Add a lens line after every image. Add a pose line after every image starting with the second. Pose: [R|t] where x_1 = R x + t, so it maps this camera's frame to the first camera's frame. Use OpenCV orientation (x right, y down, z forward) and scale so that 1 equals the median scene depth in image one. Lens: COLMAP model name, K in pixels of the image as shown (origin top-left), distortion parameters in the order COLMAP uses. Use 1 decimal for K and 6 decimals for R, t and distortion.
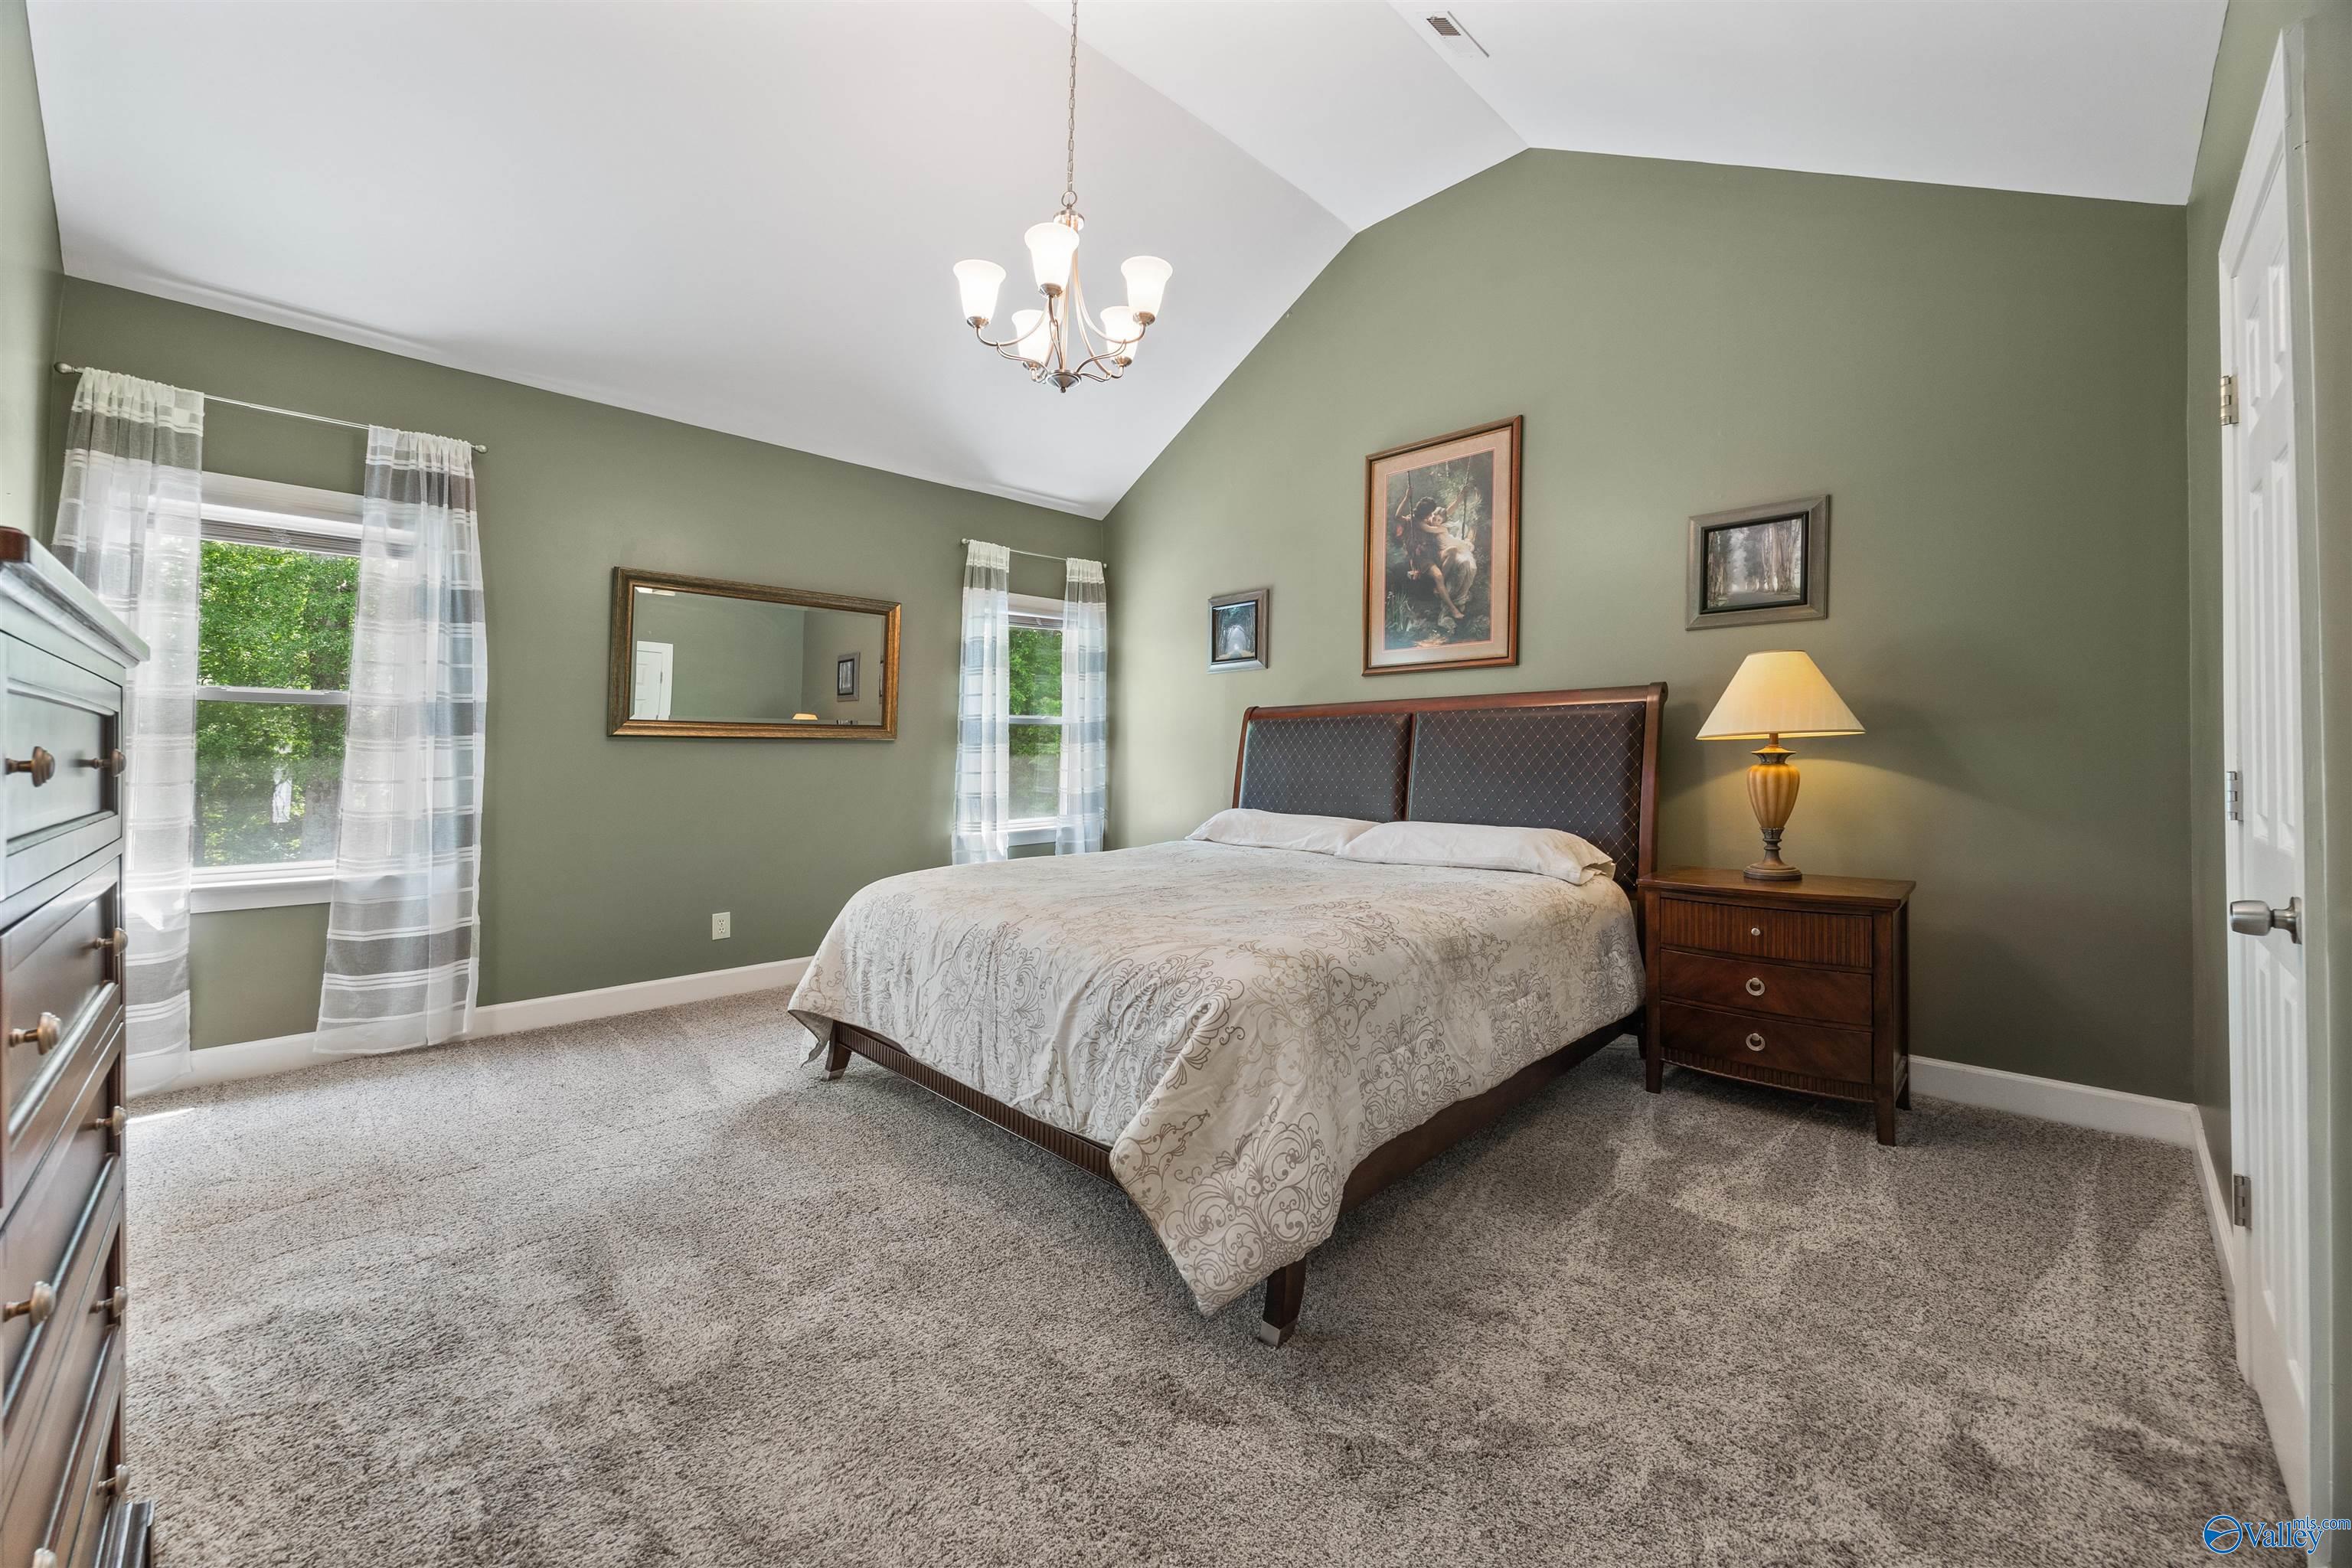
lens RADIAL K [[904.8, 0, 1183.3], [0, 904.8, 741.3], [0, 0, 1]] dist [-0.001503, 0.000028]
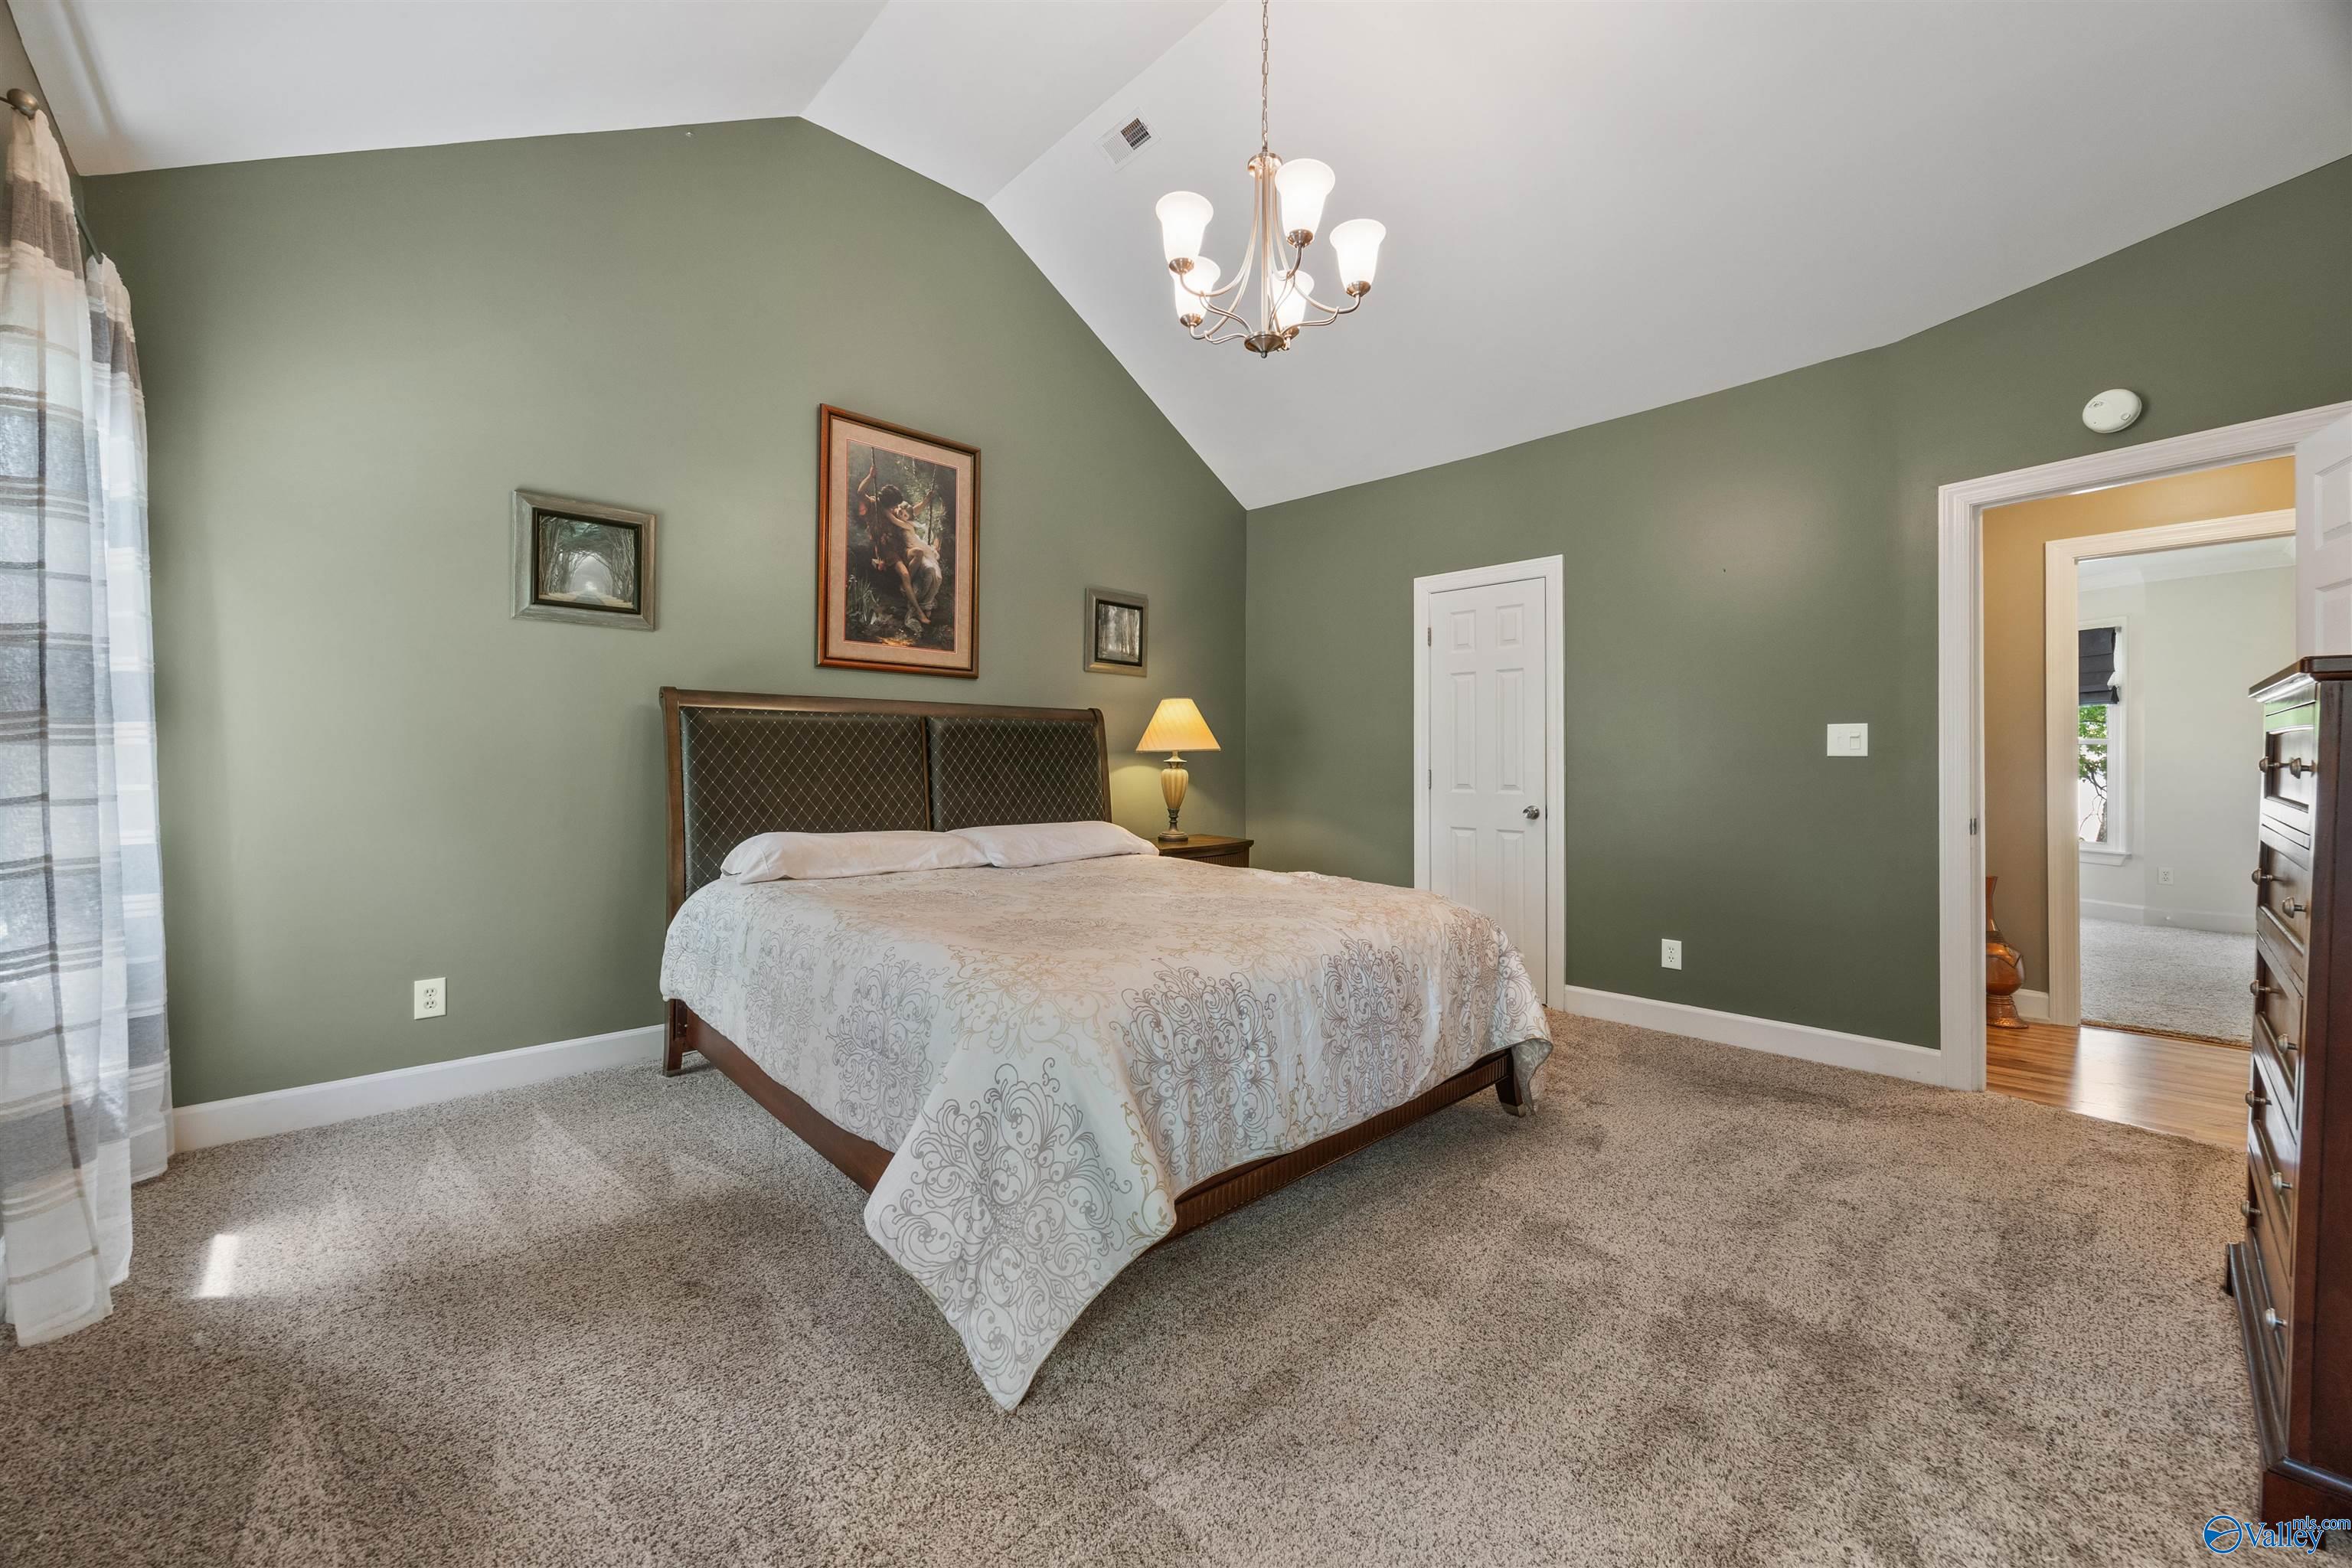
lens RADIAL K [[897.7, 0, 1172.2], [0, 897.7, 783.5], [0, 0, 1]] dist [-0.013013, 0.000043]
pose [[0.053123, -0.013397, 0.998498, -0.660449], [-0.020254, 0.999690, 0.014491, 0.019817], [-0.998383, -0.020994, 0.052835, 0.670063]]
